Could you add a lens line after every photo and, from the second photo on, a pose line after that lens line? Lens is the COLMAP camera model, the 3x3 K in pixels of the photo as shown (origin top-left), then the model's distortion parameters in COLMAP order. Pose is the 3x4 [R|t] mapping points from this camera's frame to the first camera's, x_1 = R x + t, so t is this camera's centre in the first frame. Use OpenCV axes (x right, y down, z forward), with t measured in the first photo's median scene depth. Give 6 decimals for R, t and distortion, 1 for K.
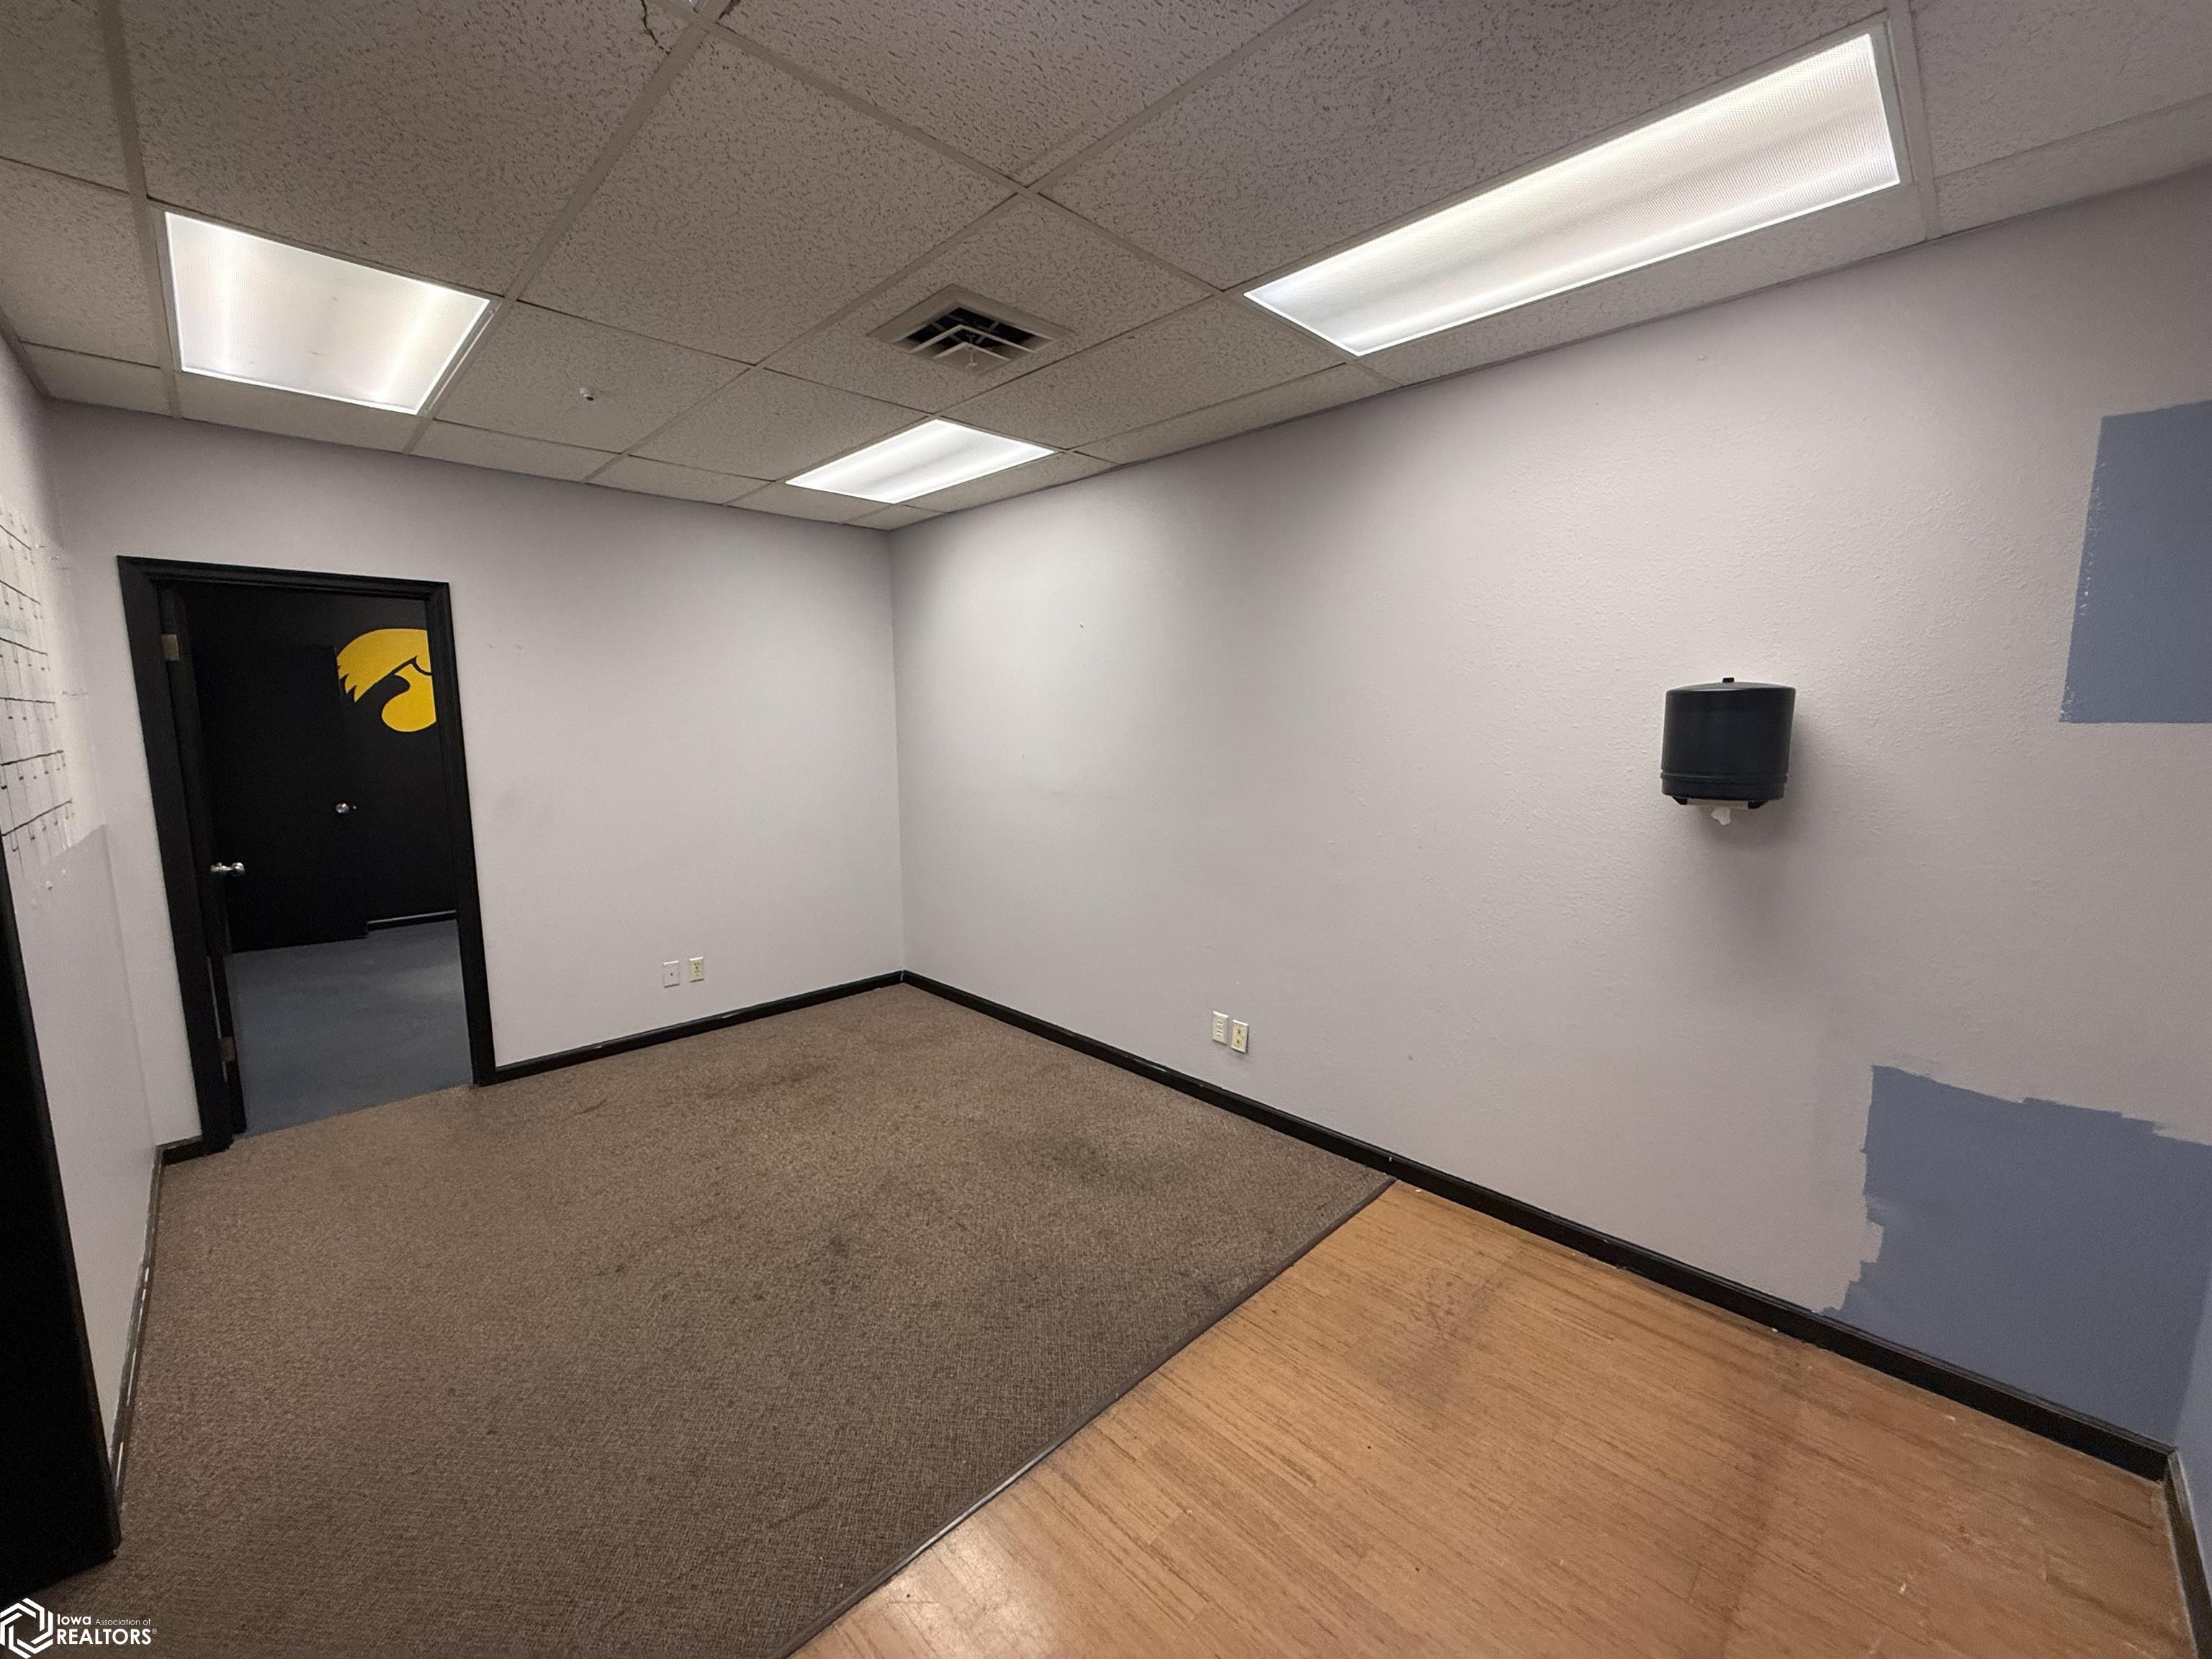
lens RADIAL K [[880.9, 0, 1104.4], [0, 880.9, 830.7], [0, 0, 1]] dist [-0.000632, 0.000483]
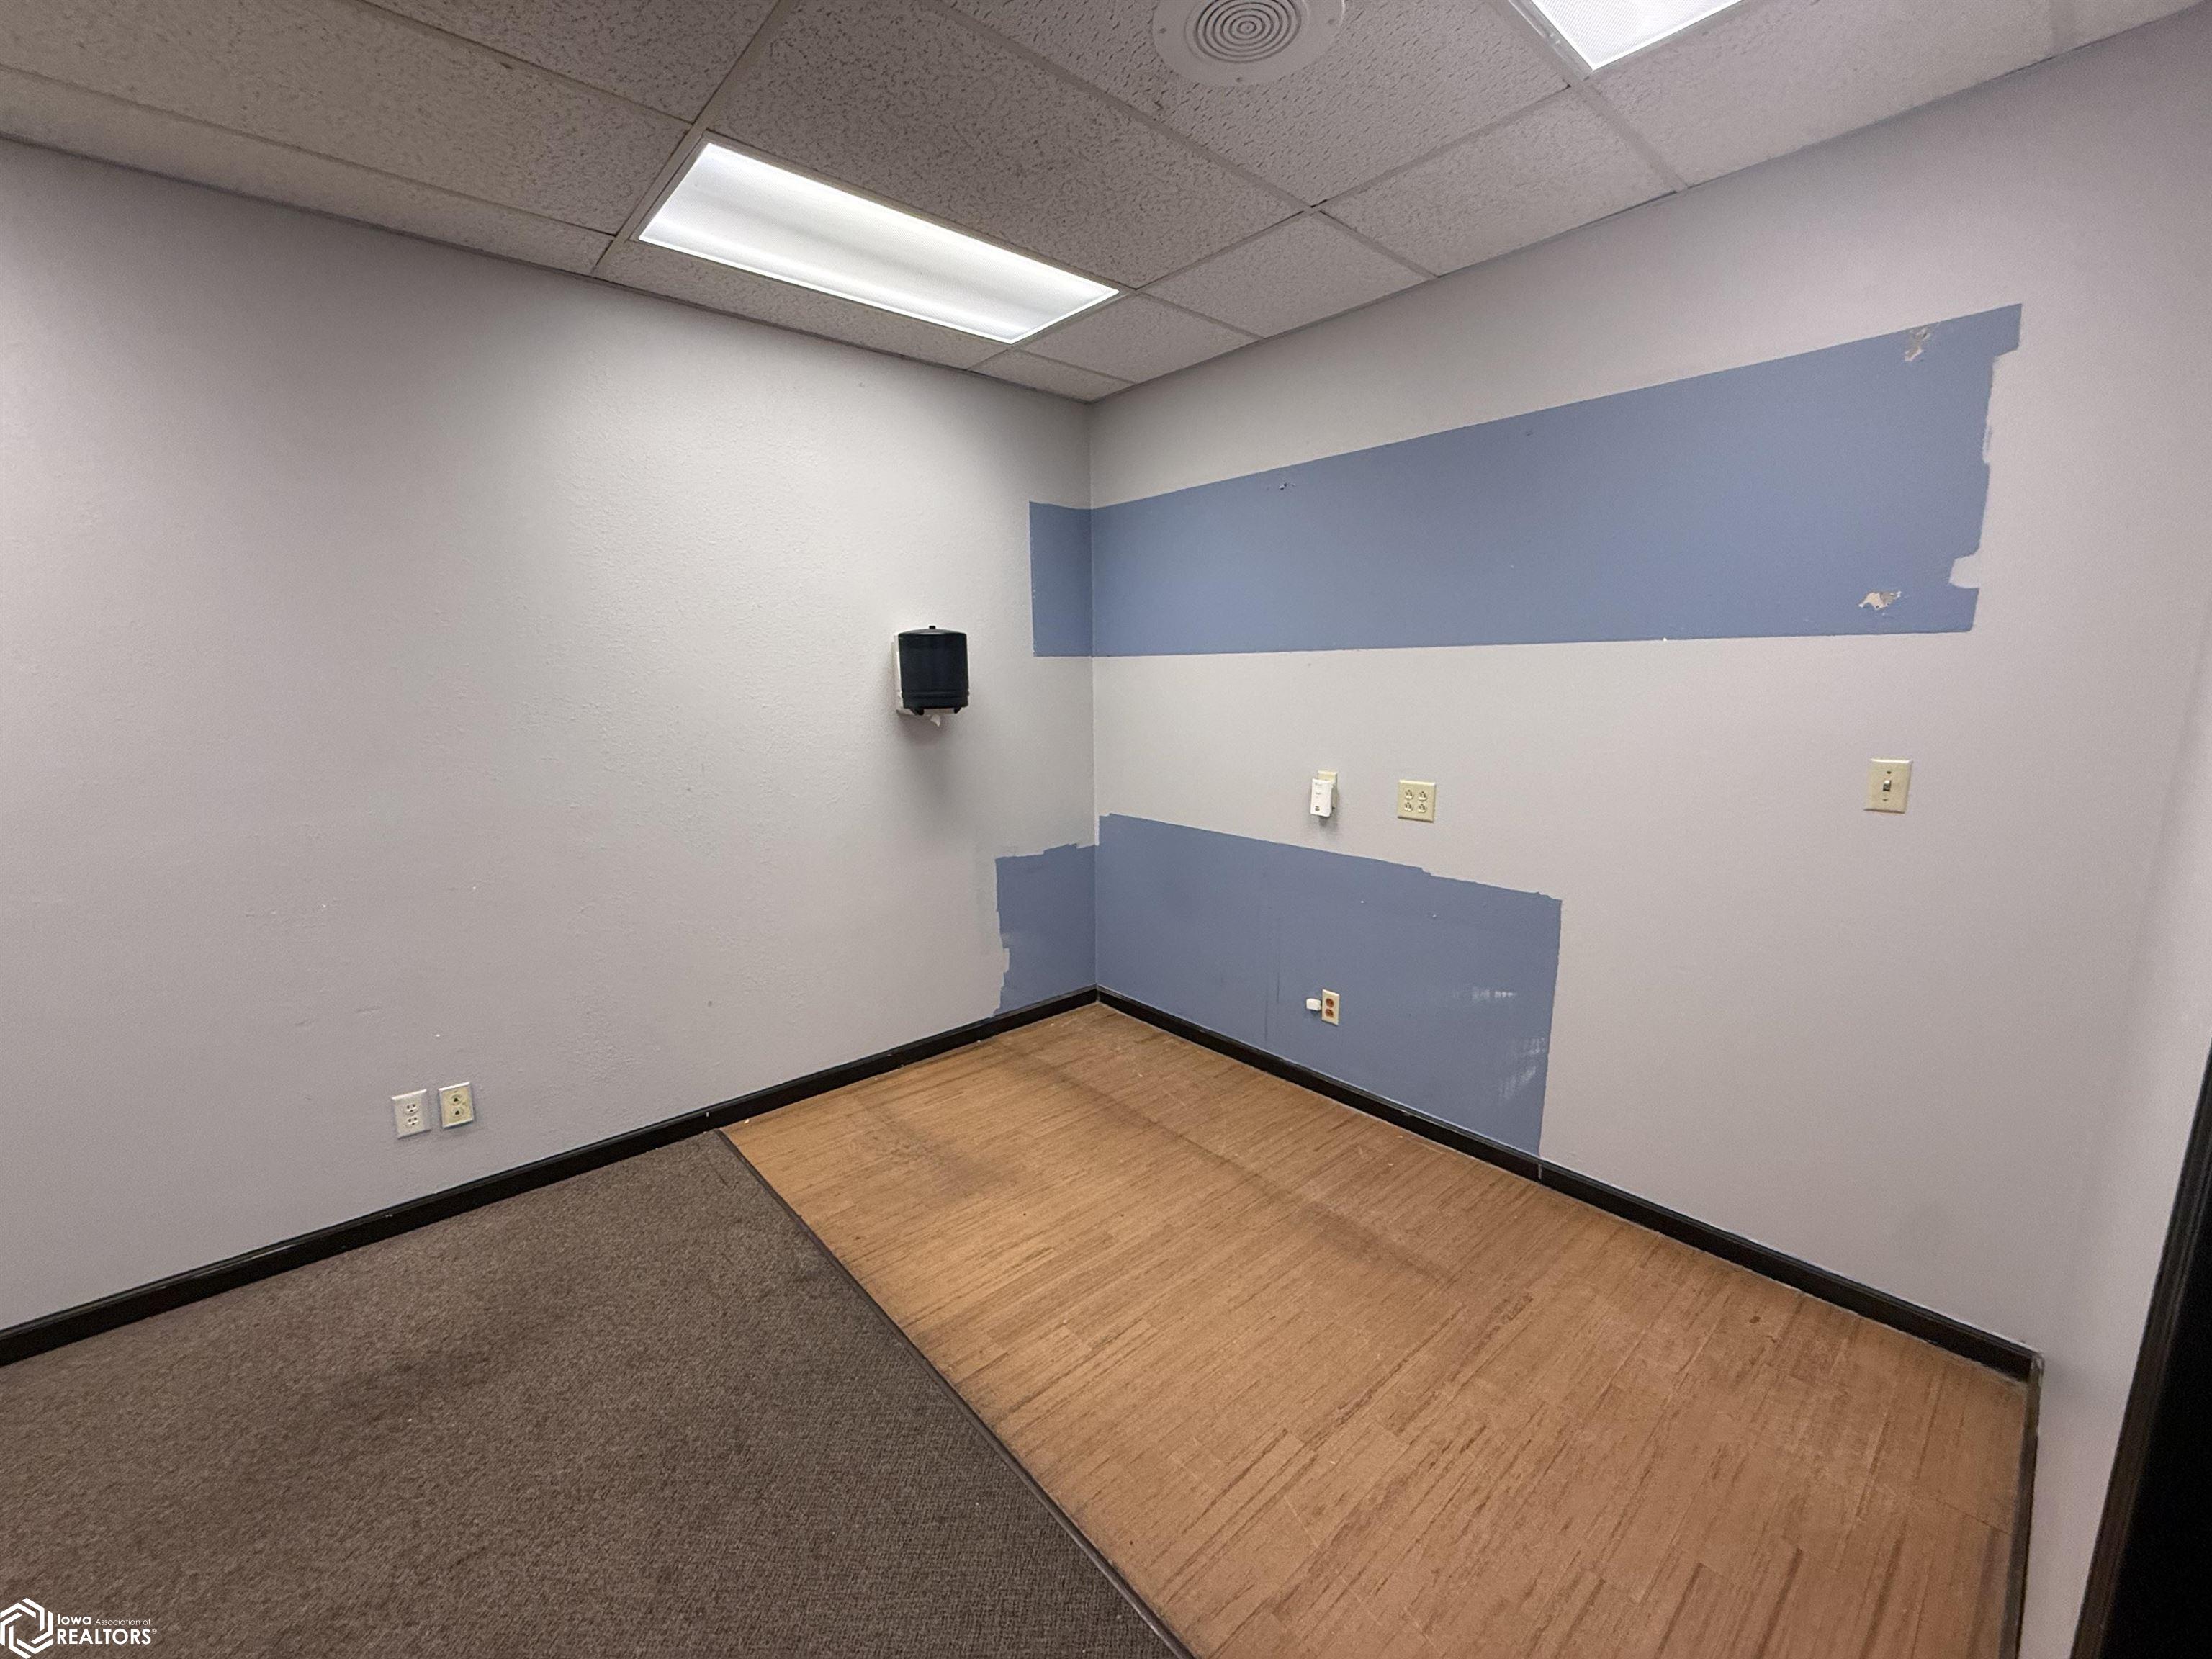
lens RADIAL K [[880.9, 0, 1104.4], [0, 880.9, 830.7], [0, 0, 1]] dist [-0.000632, 0.000483]
pose [[0.053219, -0.177589, 0.982665, -0.825218], [0.144395, 0.975086, 0.168399, -0.047968], [-0.988088, 0.132929, 0.077536, 0.678283]]
